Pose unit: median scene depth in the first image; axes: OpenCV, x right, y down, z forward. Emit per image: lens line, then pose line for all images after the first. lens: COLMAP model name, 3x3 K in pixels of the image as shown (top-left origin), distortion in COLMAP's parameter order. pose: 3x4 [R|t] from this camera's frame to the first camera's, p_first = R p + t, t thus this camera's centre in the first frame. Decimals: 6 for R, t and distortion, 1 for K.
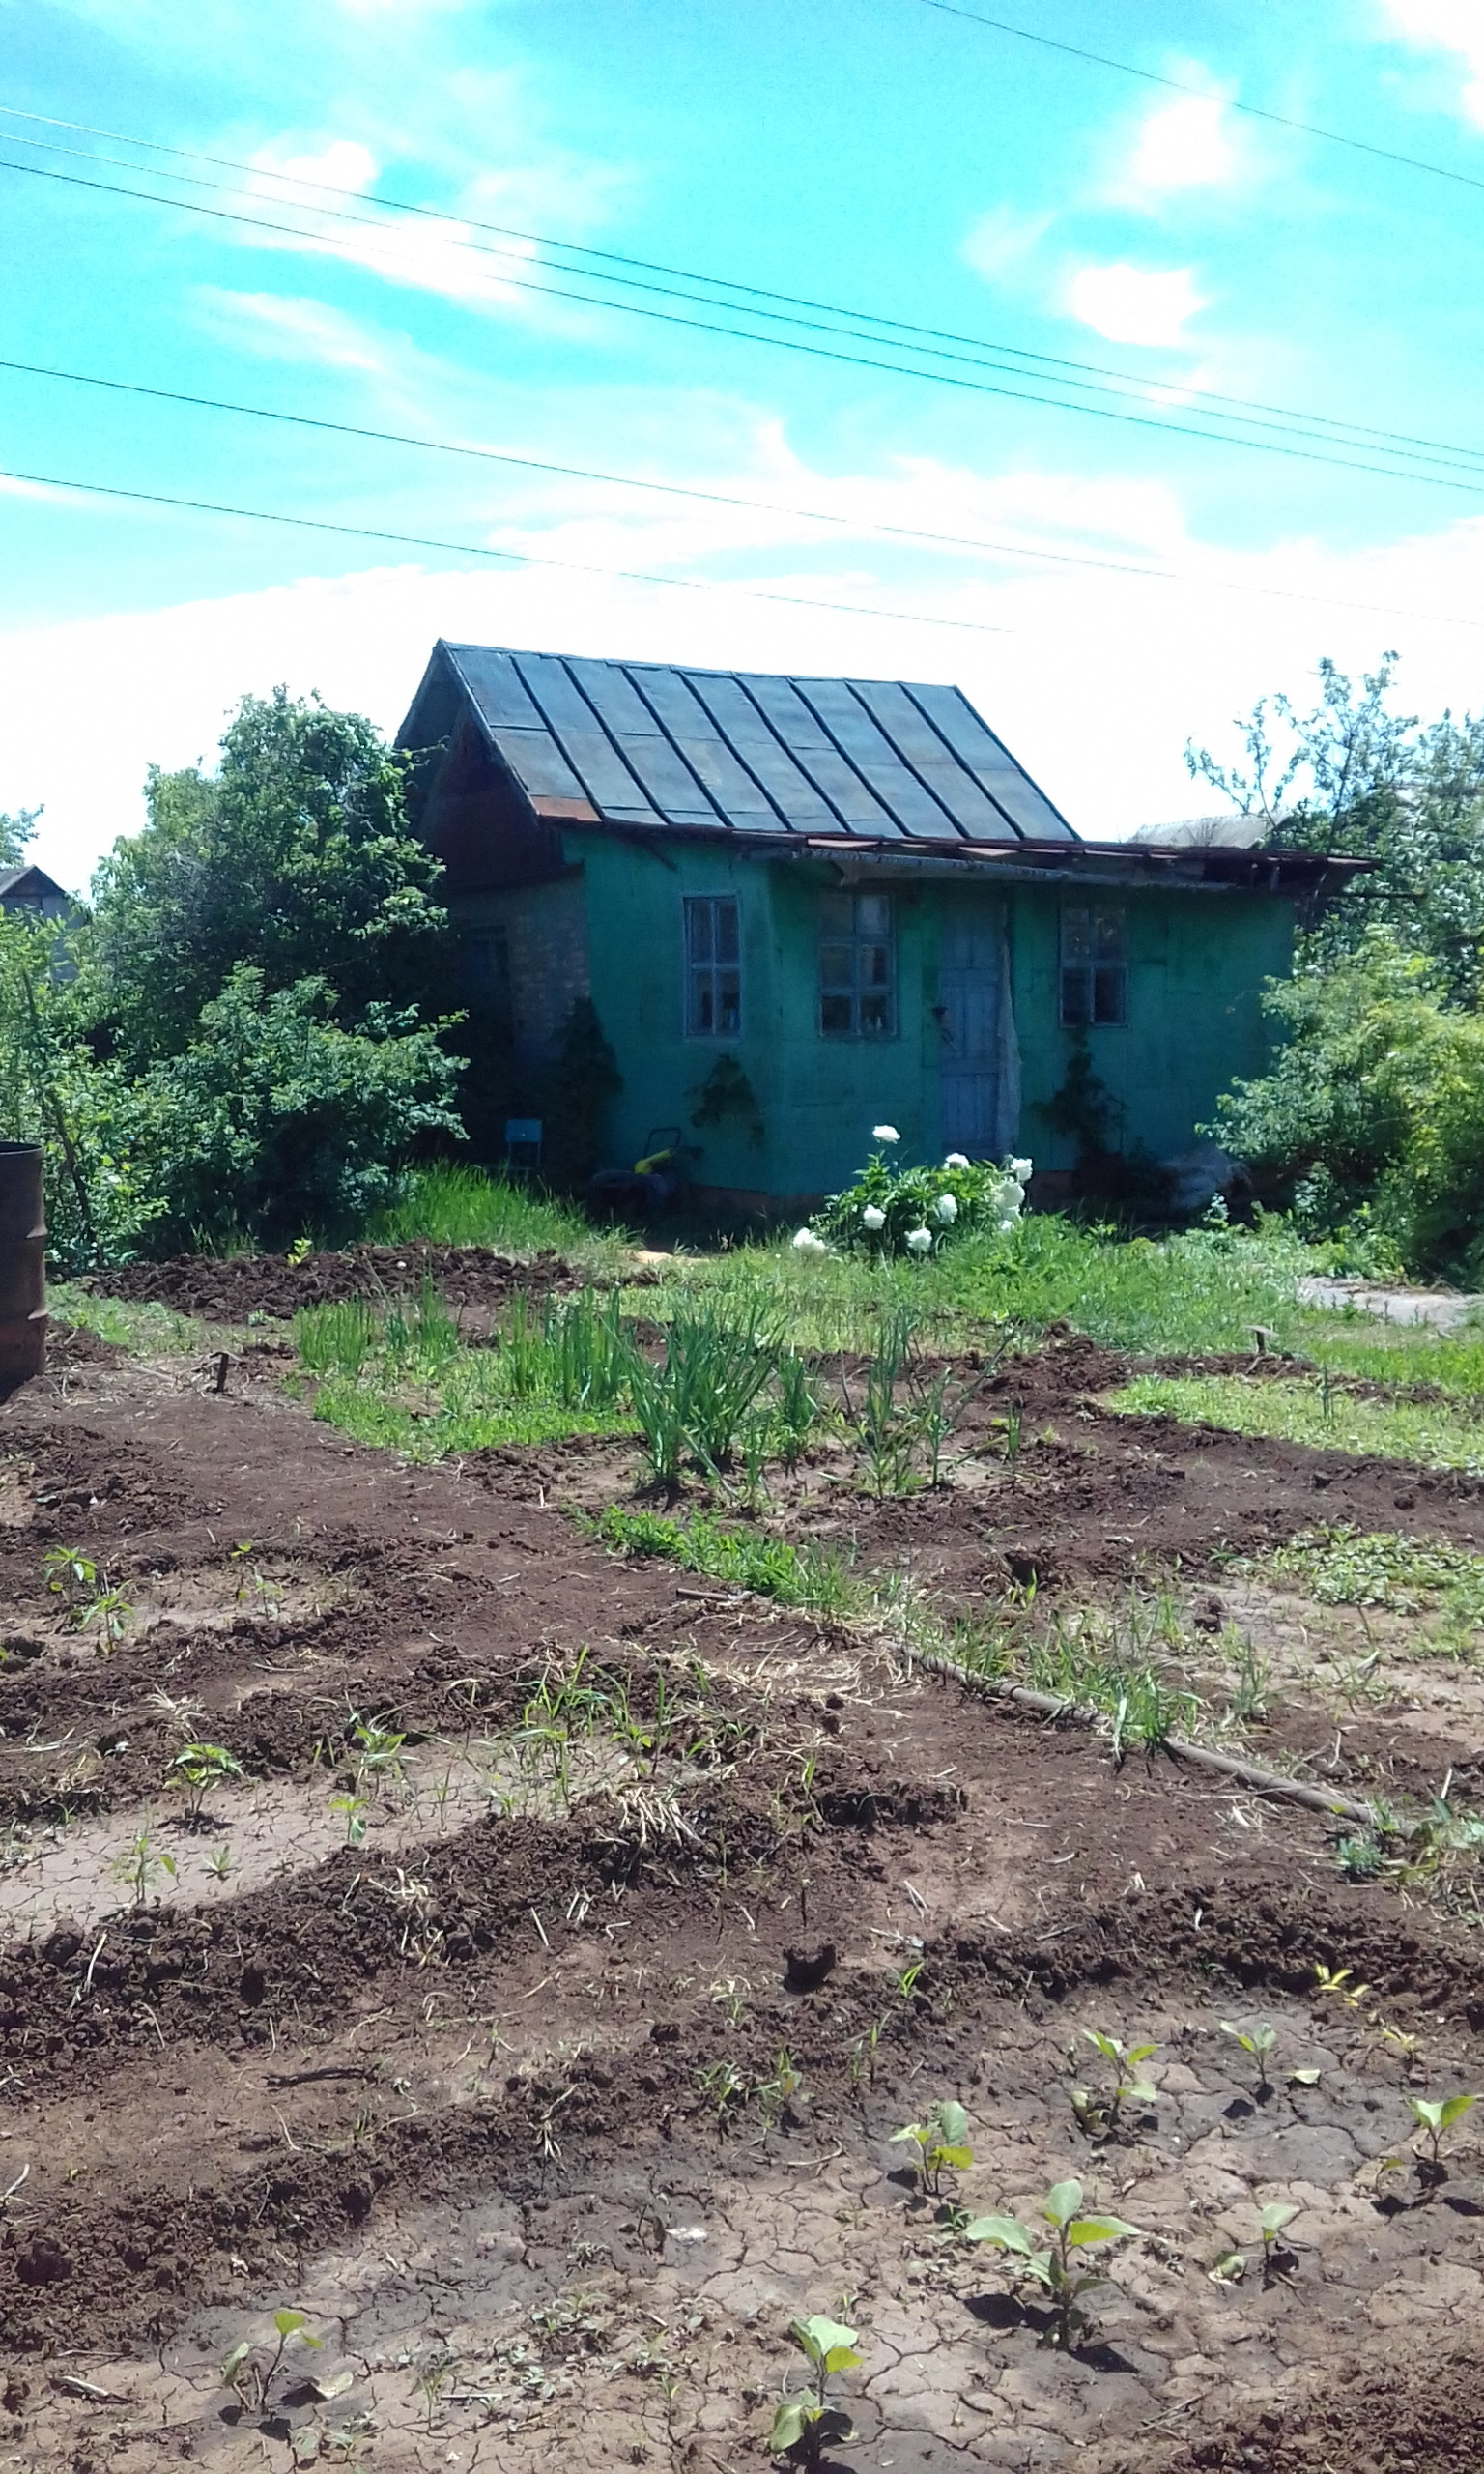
lens RADIAL K [[2282.3, 0, 742.0], [0, 2282.3, 1237.0], [0, 0, 1]] dist [0.073764, -0.001013]
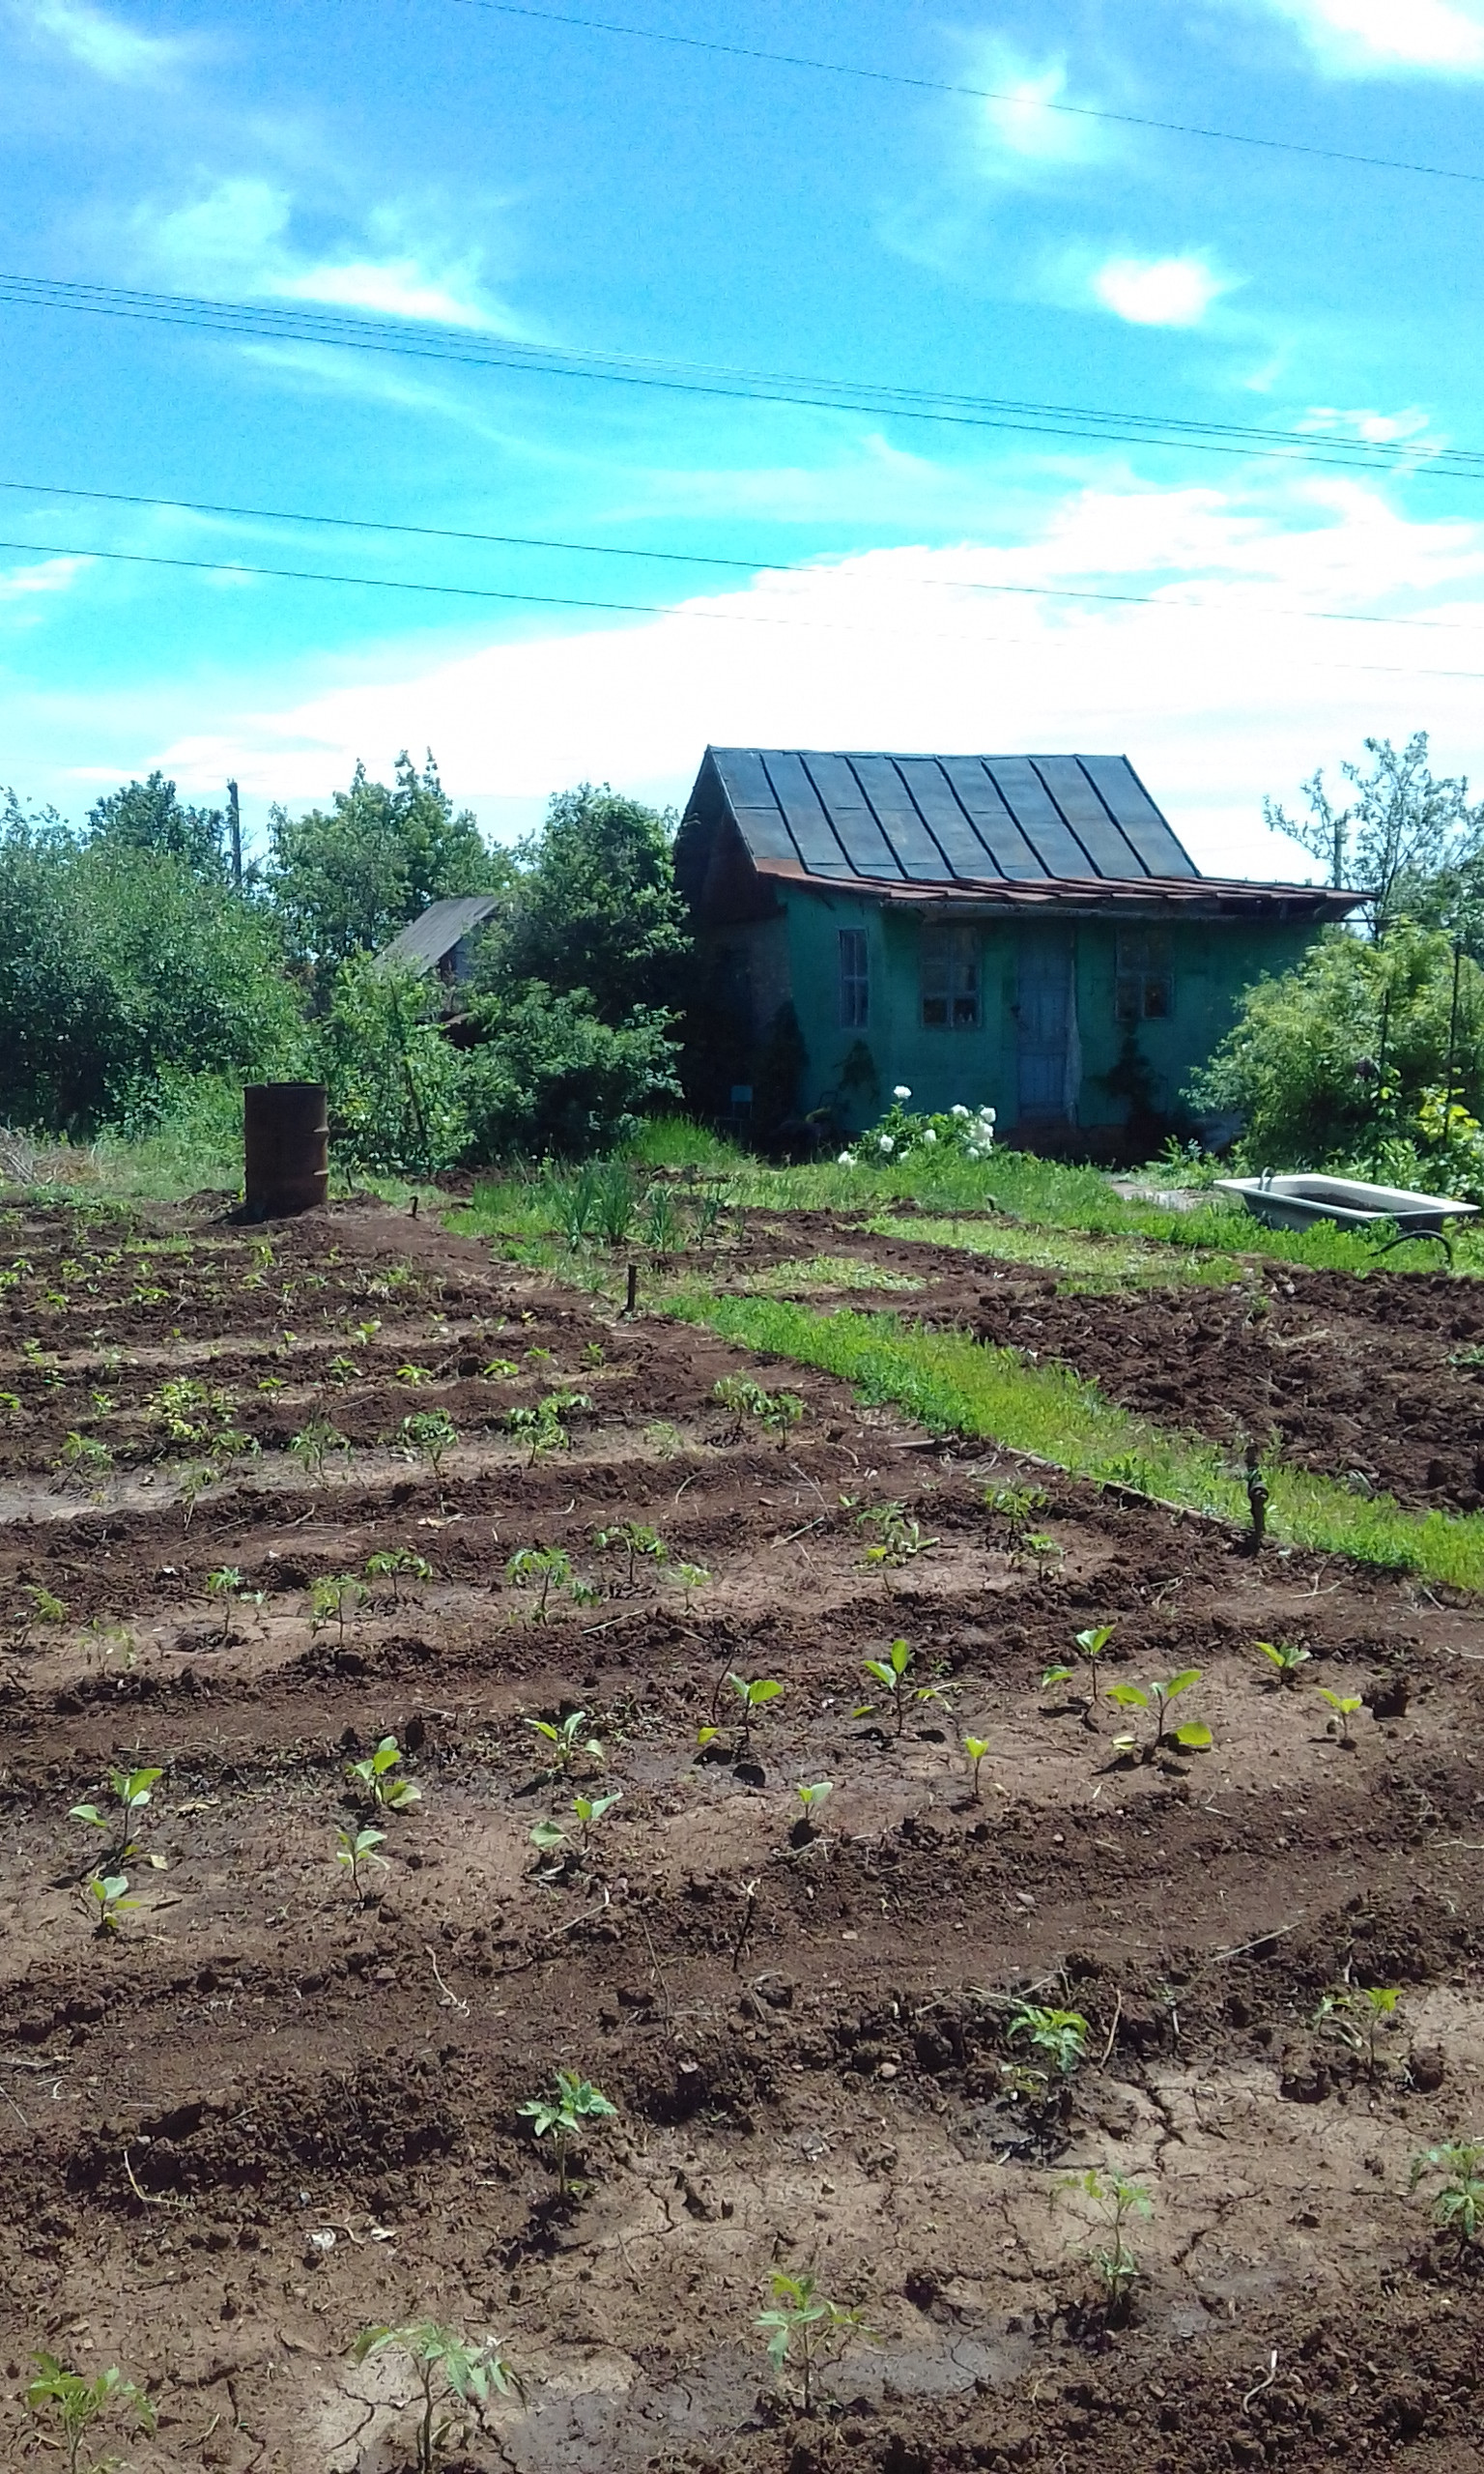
lens RADIAL K [[2282.3, 0, 742.0], [0, 2282.3, 1237.0], [0, 0, 1]] dist [0.073764, -0.001013]
pose [[0.972363, 0.021491, -0.232482, 0.250796], [-0.020518, 0.999768, 0.006605, 0.035433], [0.232570, -0.001653, 0.972578, -0.407430]]
